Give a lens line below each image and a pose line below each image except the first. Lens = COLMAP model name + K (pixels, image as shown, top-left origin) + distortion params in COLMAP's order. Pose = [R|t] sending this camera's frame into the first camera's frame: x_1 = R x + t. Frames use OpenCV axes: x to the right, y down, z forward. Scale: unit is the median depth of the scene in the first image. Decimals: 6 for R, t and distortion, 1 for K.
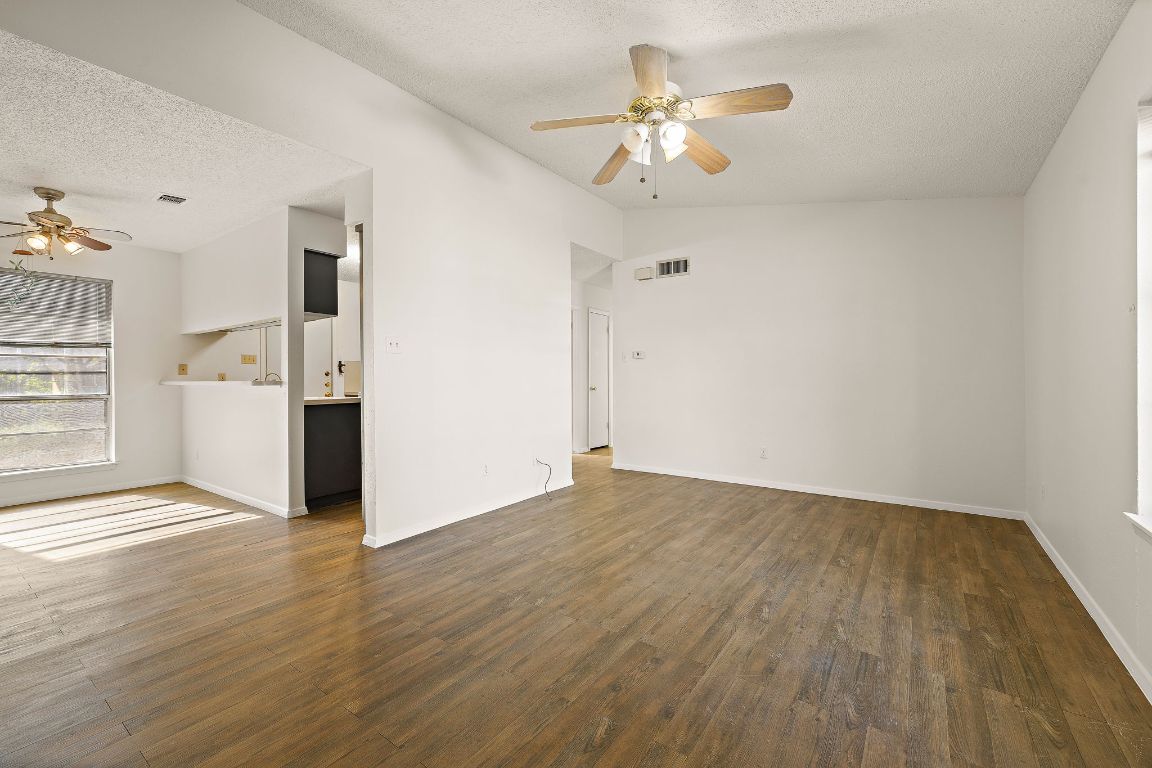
lens RADIAL K [[482.2, 0, 572.5], [0, 482.2, 379.3], [0, 0, 1]] dist [0.000871, 0.000224]
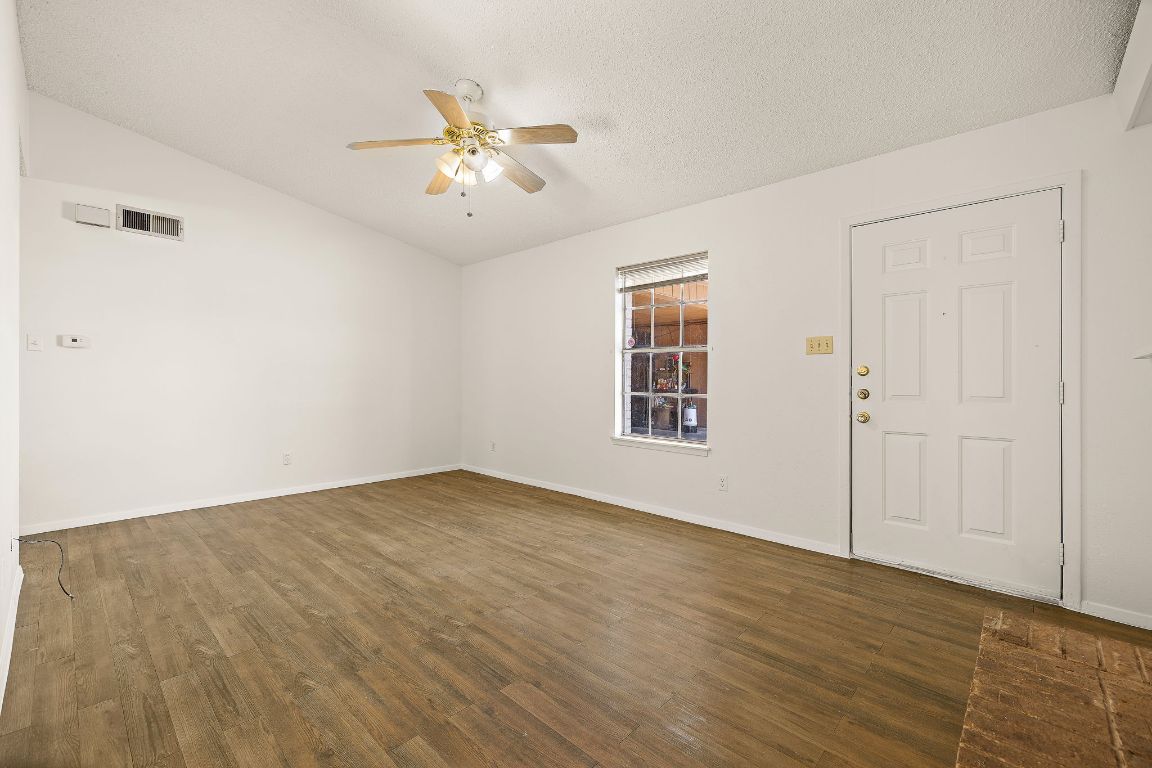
lens RADIAL K [[487.4, 0, 573.1], [0, 487.4, 377.6], [0, 0, 1]] dist [-0.000057, -0.000055]
pose [[0.127197, 0.005655, 0.991861, -0.939262], [-0.001691, 0.999984, -0.005484, -0.000960], [-0.991876, -0.000980, 0.127205, 0.653063]]
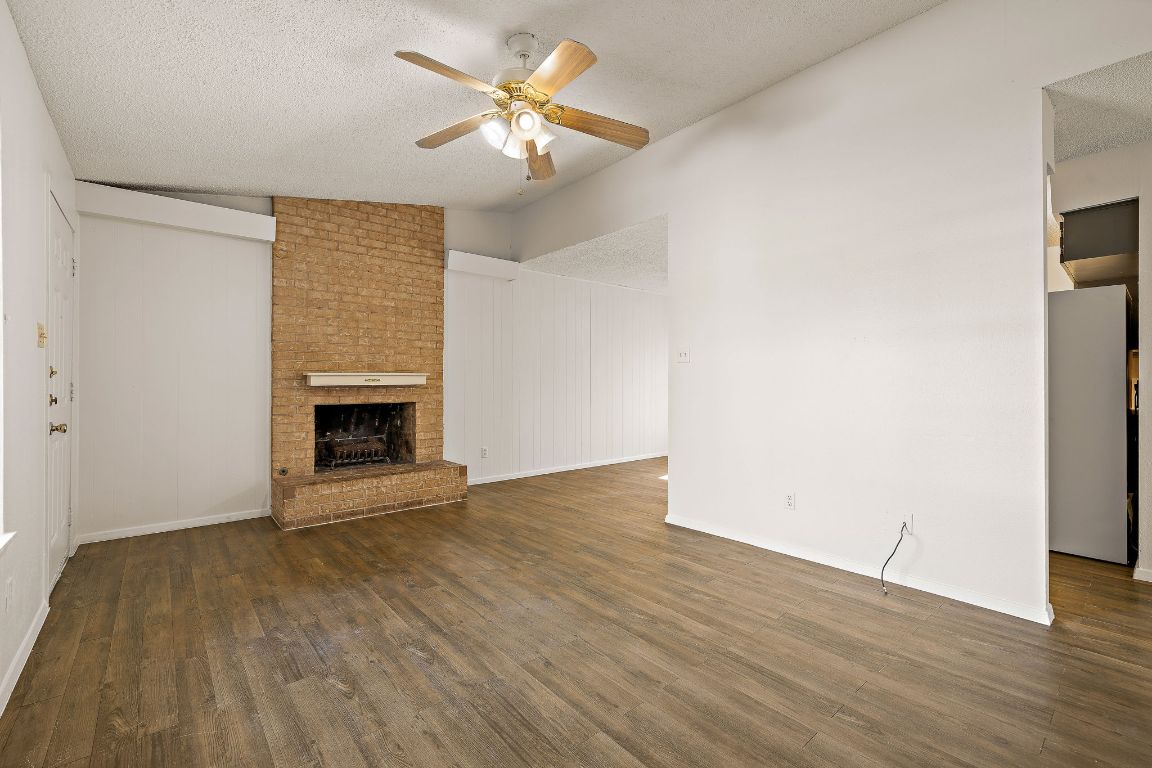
lens RADIAL K [[491.3, 0, 573.0], [0, 491.3, 383.0], [0, 0, 1]] dist [0.000565, 0.000391]
pose [[-0.237185, 0.005630, -0.971448, 1.118720], [-0.005675, 0.999958, 0.007180, -0.015689], [0.971448, 0.007216, -0.237143, 1.383481]]
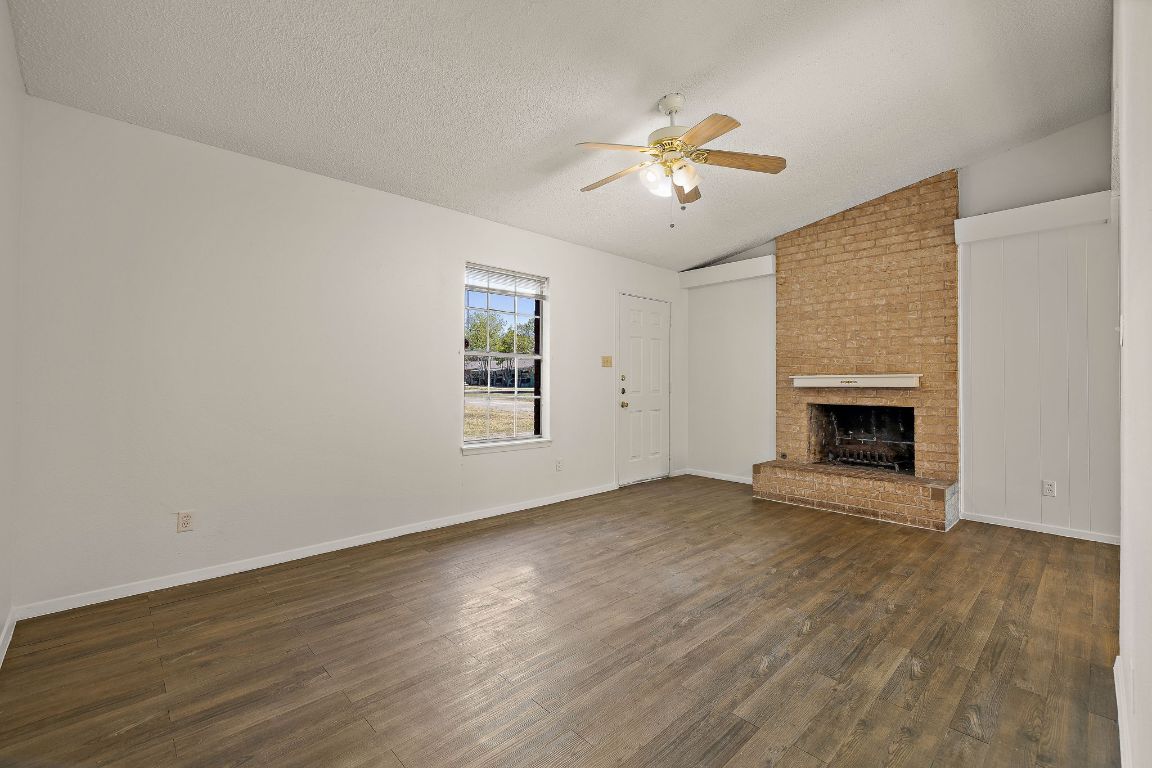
lens RADIAL K [[491.3, 0, 573.0], [0, 491.3, 383.0], [0, 0, 1]] dist [0.000565, 0.000391]
pose [[-0.982128, -0.001162, 0.188211, 0.192142], [0.000366, 0.999967, 0.008083, -0.020926], [-0.188214, 0.008007, -0.982095, 2.255606]]
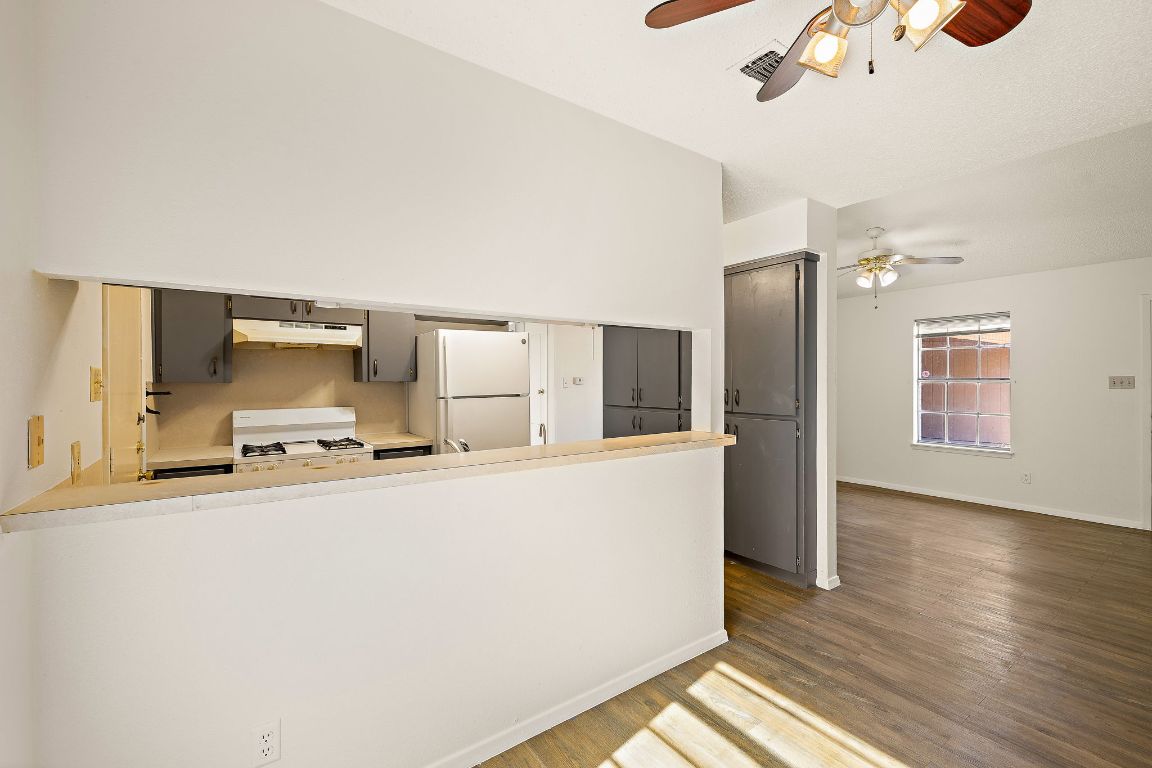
lens RADIAL K [[491.3, 0, 573.0], [0, 491.3, 383.0], [0, 0, 1]] dist [0.000565, 0.000391]
pose [[0.325444, 0.002939, 0.945557, -2.077866], [0.004137, 0.999981, -0.004532, -0.096433], [-0.945552, 0.005387, 0.325426, 1.577925]]
